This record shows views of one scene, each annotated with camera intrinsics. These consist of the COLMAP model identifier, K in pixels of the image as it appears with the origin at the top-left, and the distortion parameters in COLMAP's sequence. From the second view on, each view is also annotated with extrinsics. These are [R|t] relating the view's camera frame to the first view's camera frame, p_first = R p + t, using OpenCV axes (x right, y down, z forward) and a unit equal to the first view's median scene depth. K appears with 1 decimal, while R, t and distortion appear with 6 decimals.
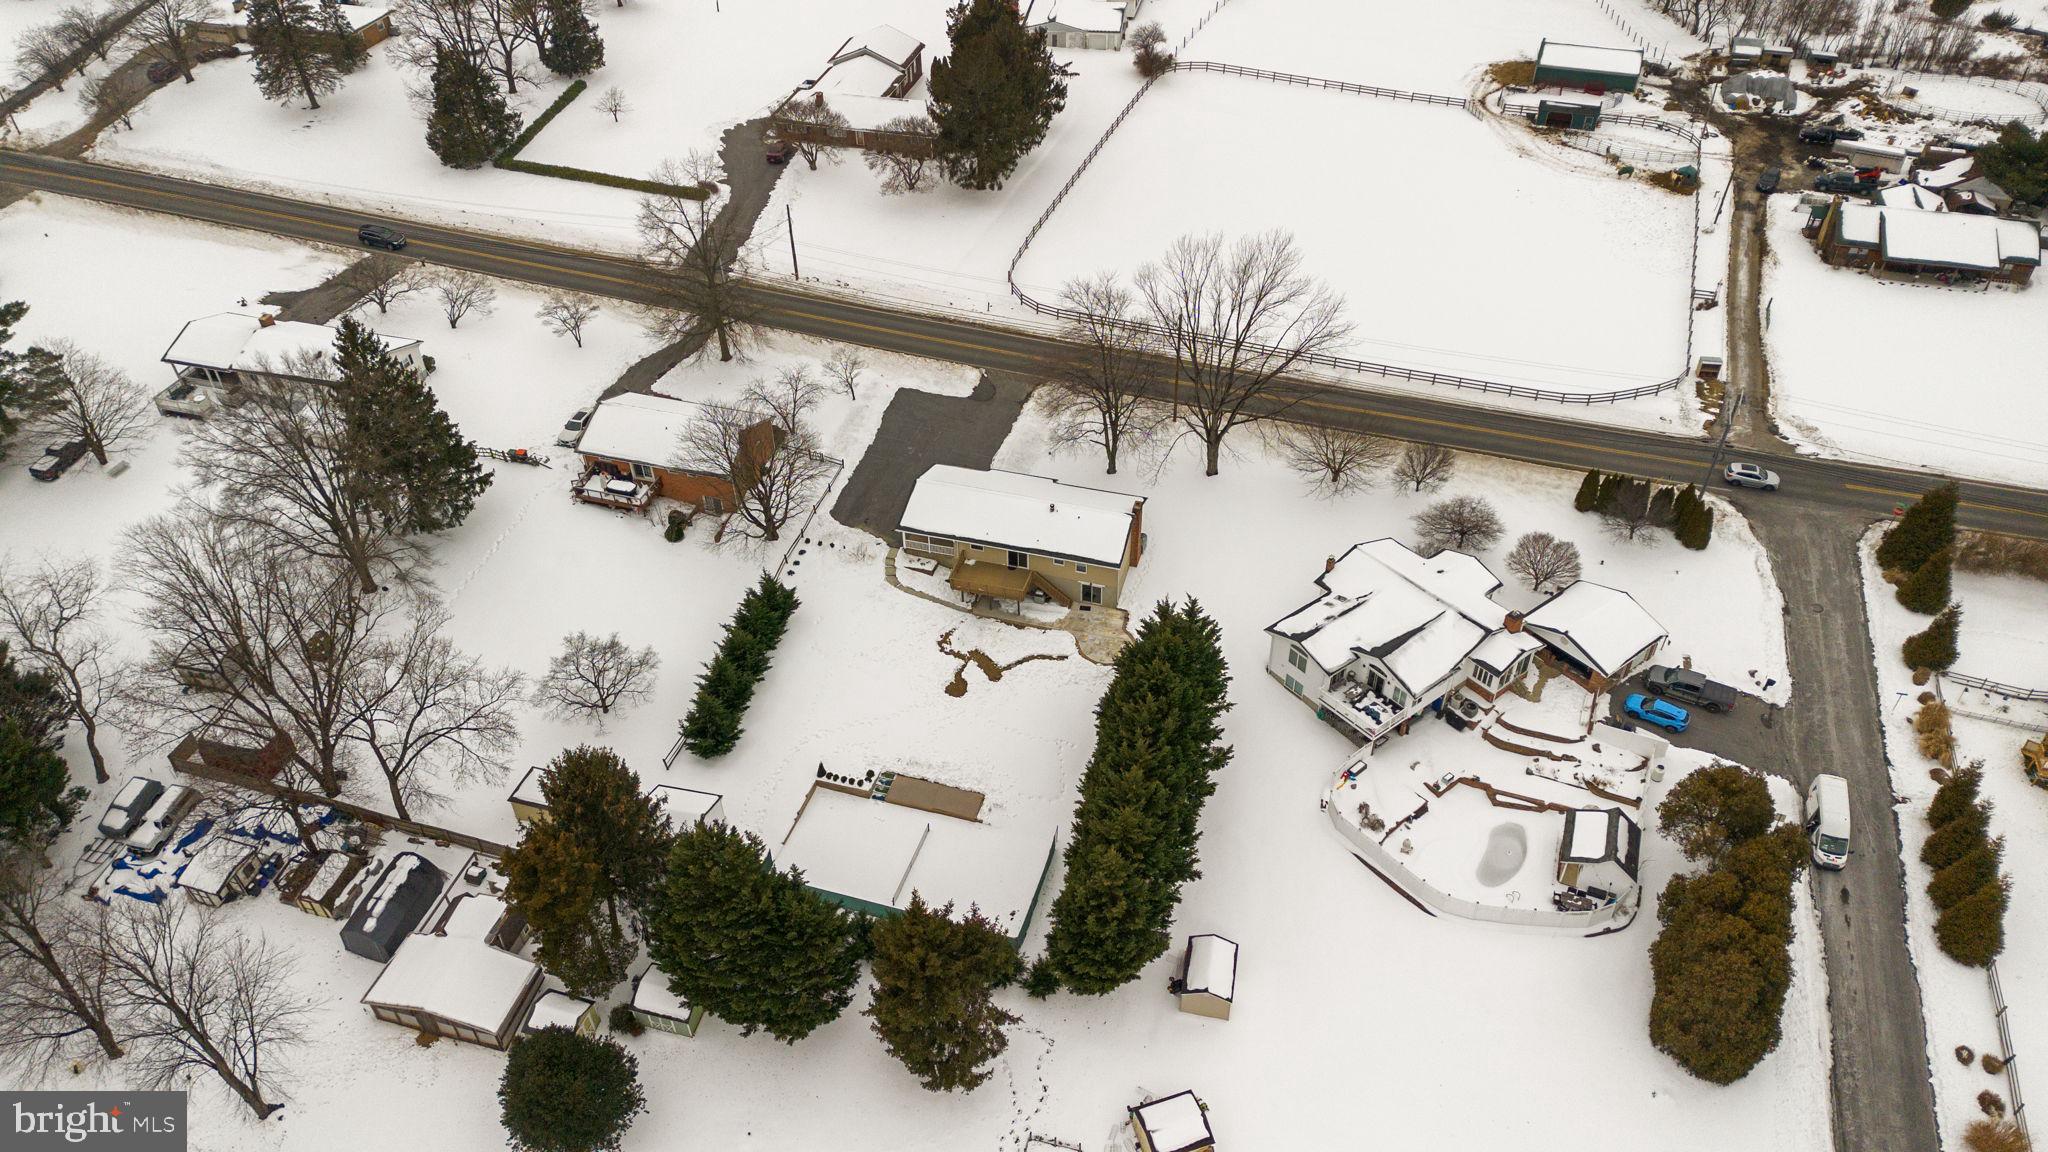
lens RADIAL K [[1447.5, 0, 1031.7], [0, 1447.5, 574.3], [0, 0, 1]] dist [0.074031, -0.065550]
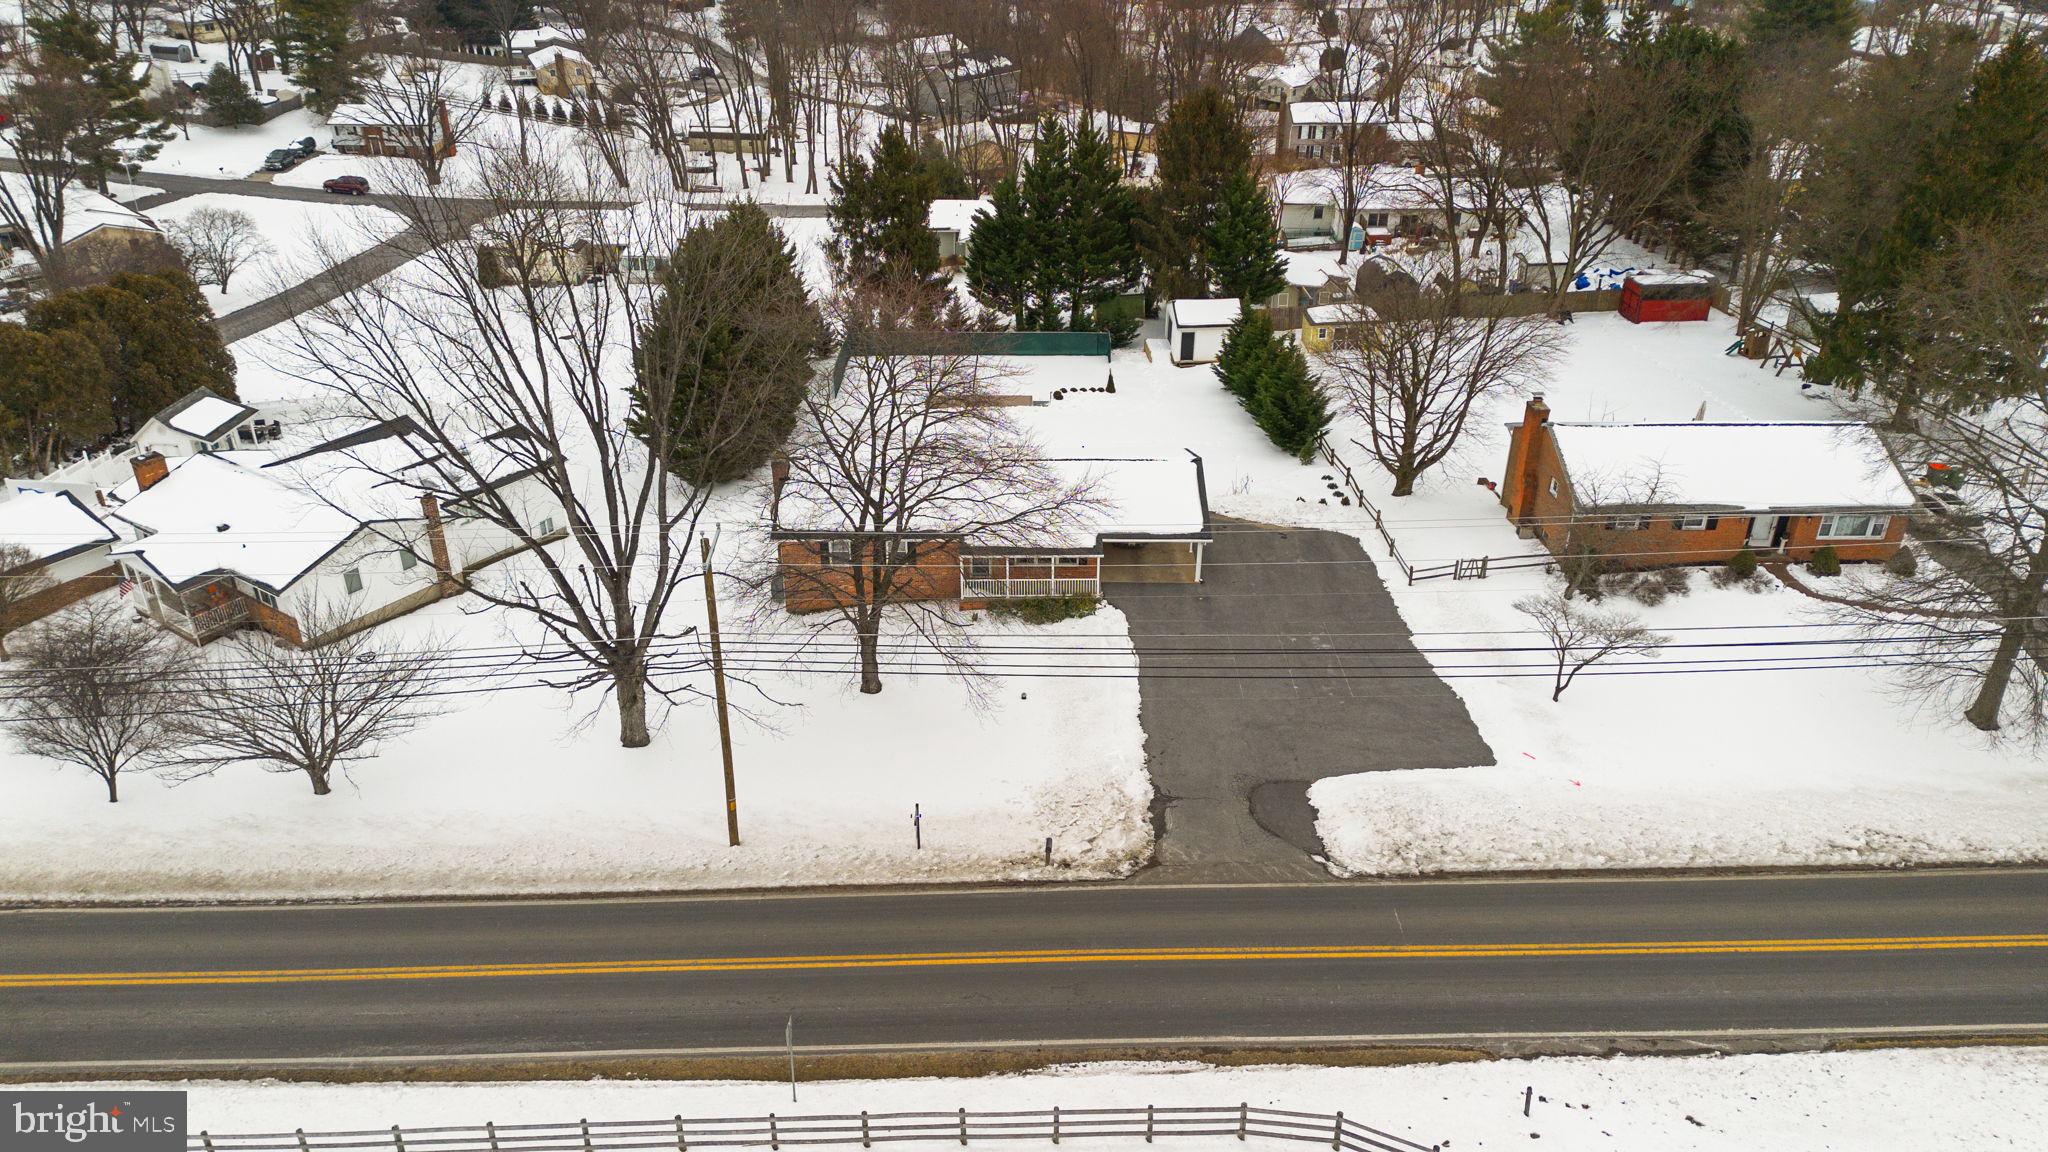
lens RADIAL K [[1447.5, 0, 1031.3], [0, 1447.5, 576.1], [0, 0, 1]] dist [0.074031, -0.065550]
pose [[-0.956150, 0.142081, -0.256104, 0.127717], [-0.183638, 0.390354, 0.902164, -0.535923], [0.228152, 0.909635, -0.347146, 1.232829]]
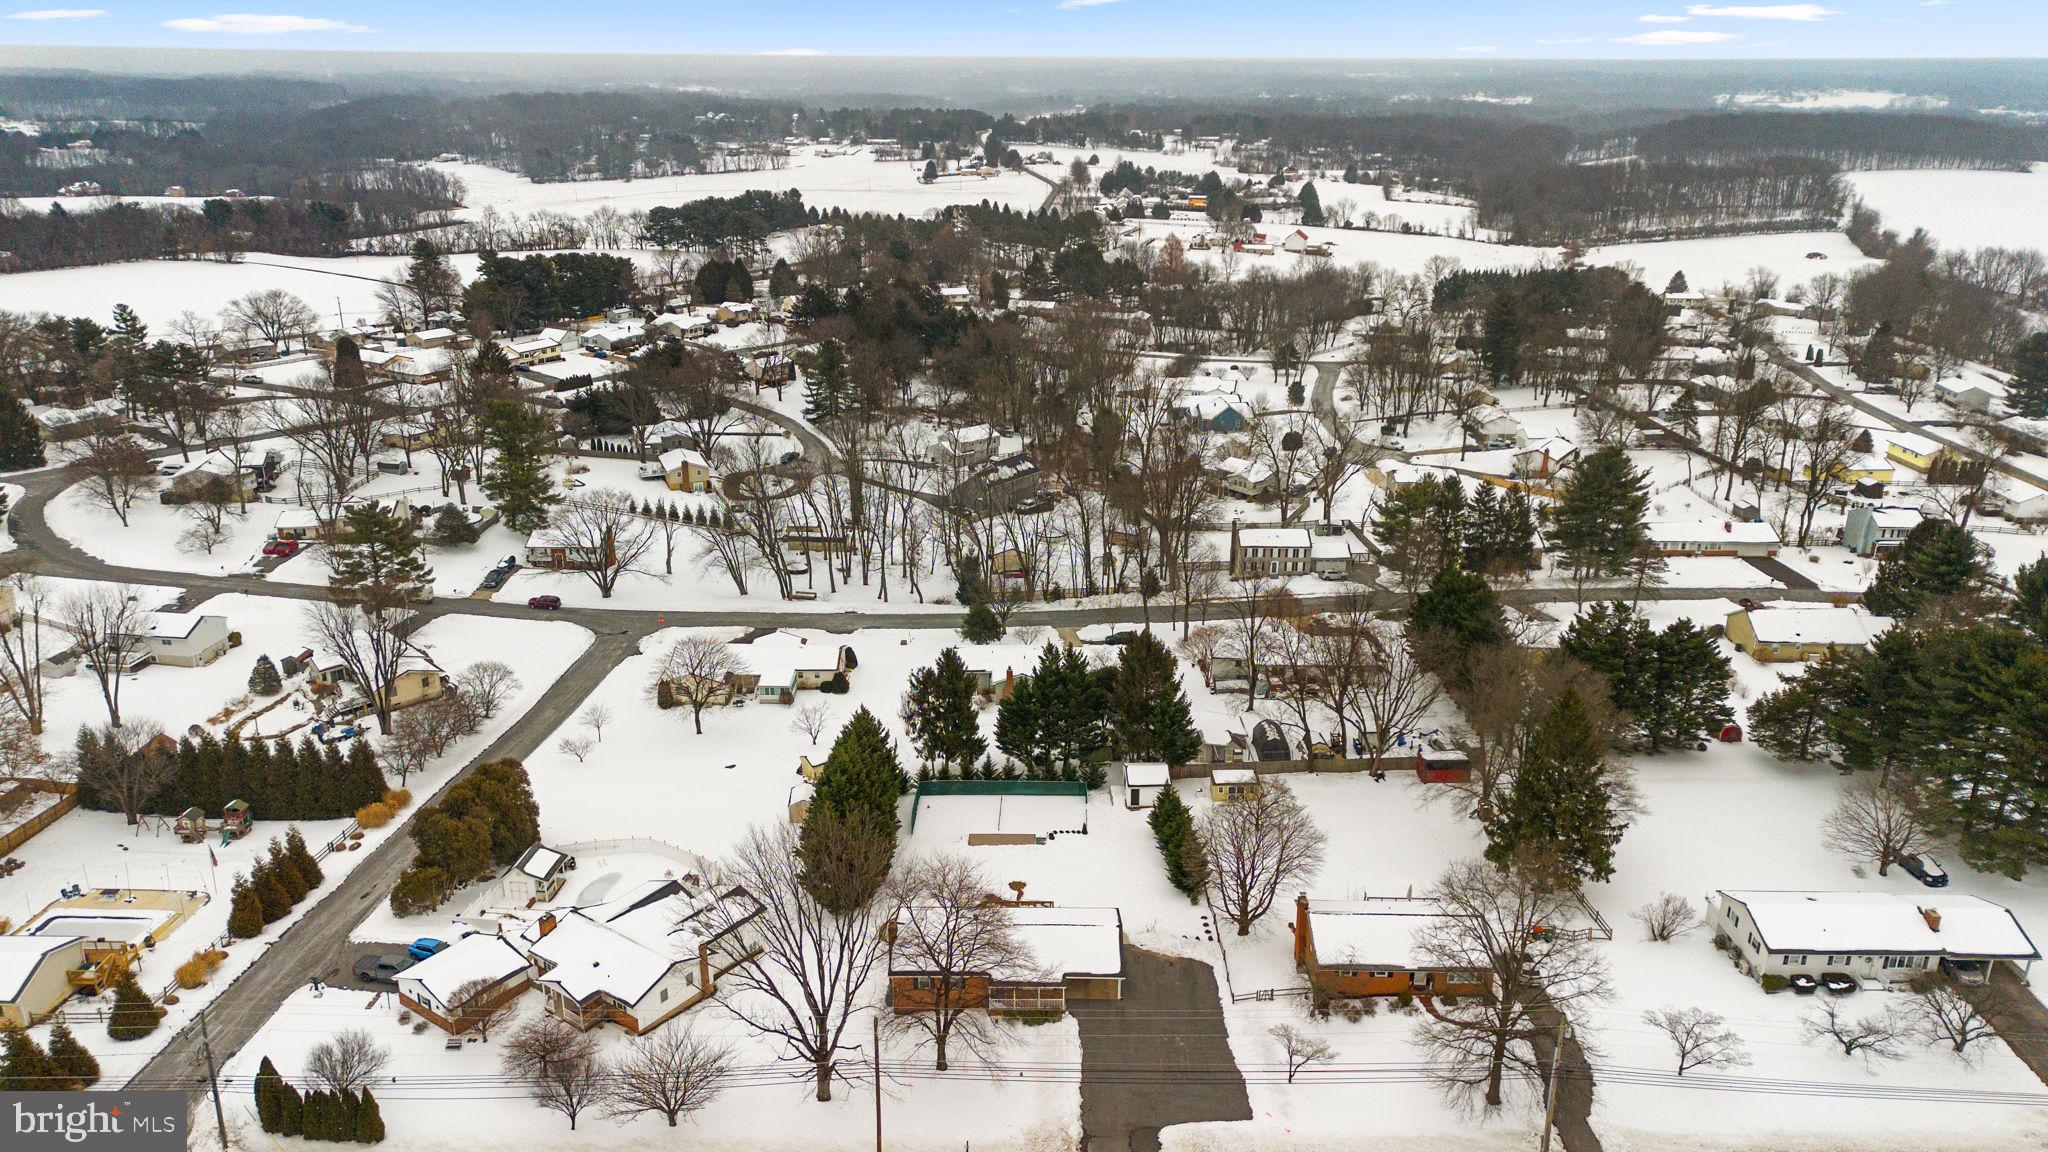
lens RADIAL K [[1447.5, 0, 1030.7], [0, 1447.5, 568.4], [0, 0, 1]] dist [0.074031, -0.065550]
pose [[-0.961979, 0.098389, -0.254788, 0.212443], [-0.168551, 0.520182, 0.837258, -1.032999], [0.214913, 0.848369, -0.483821, 1.280306]]
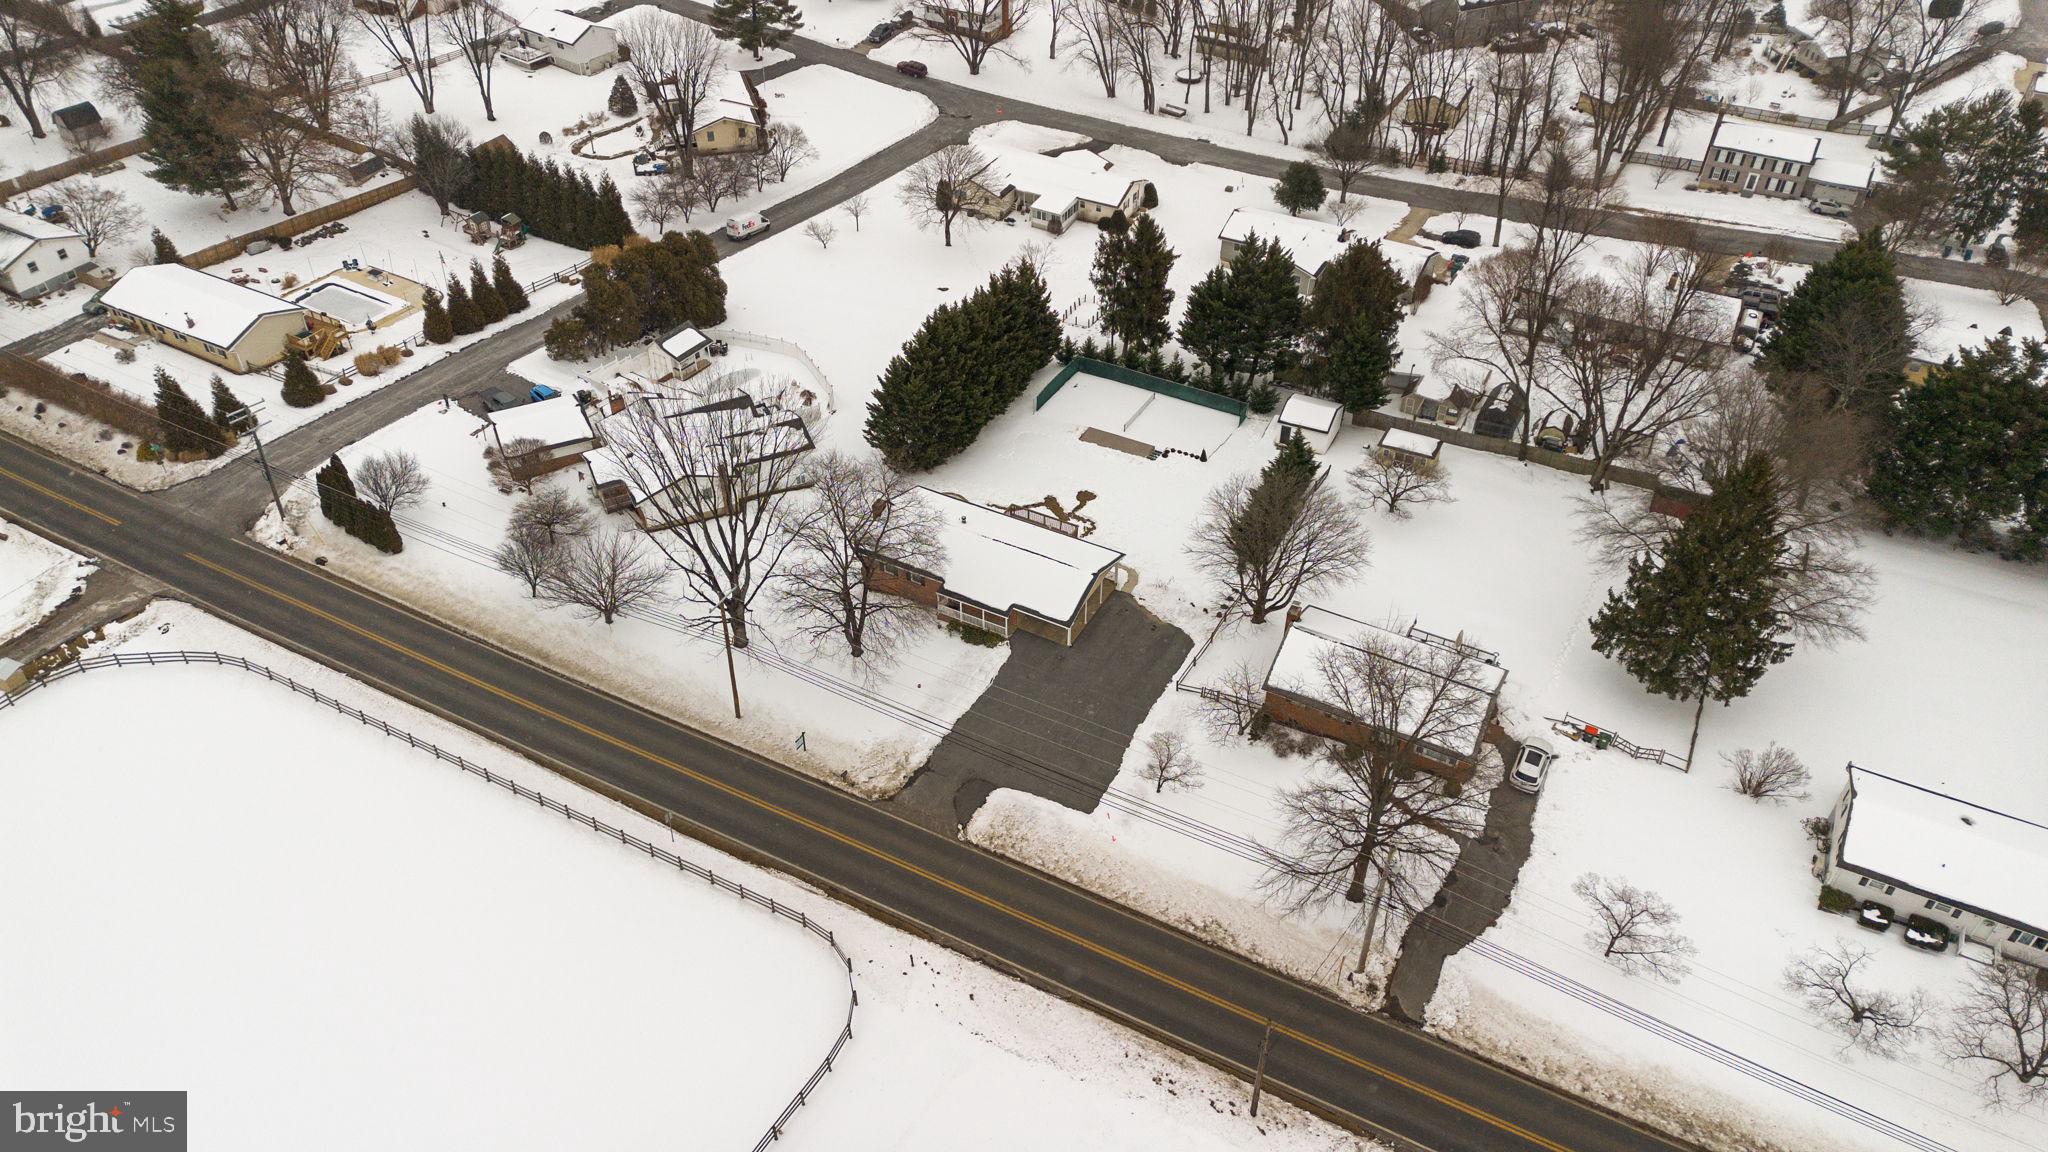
lens RADIAL K [[1447.5, 0, 1014.2], [0, 1447.5, 585.7], [0, 0, 1]] dist [0.074031, -0.065550]
pose [[-0.977842, -0.130207, 0.163923, -0.179684], [0.137403, 0.191575, 0.971812, -0.954351], [-0.157940, 0.972803, -0.169440, 1.184443]]
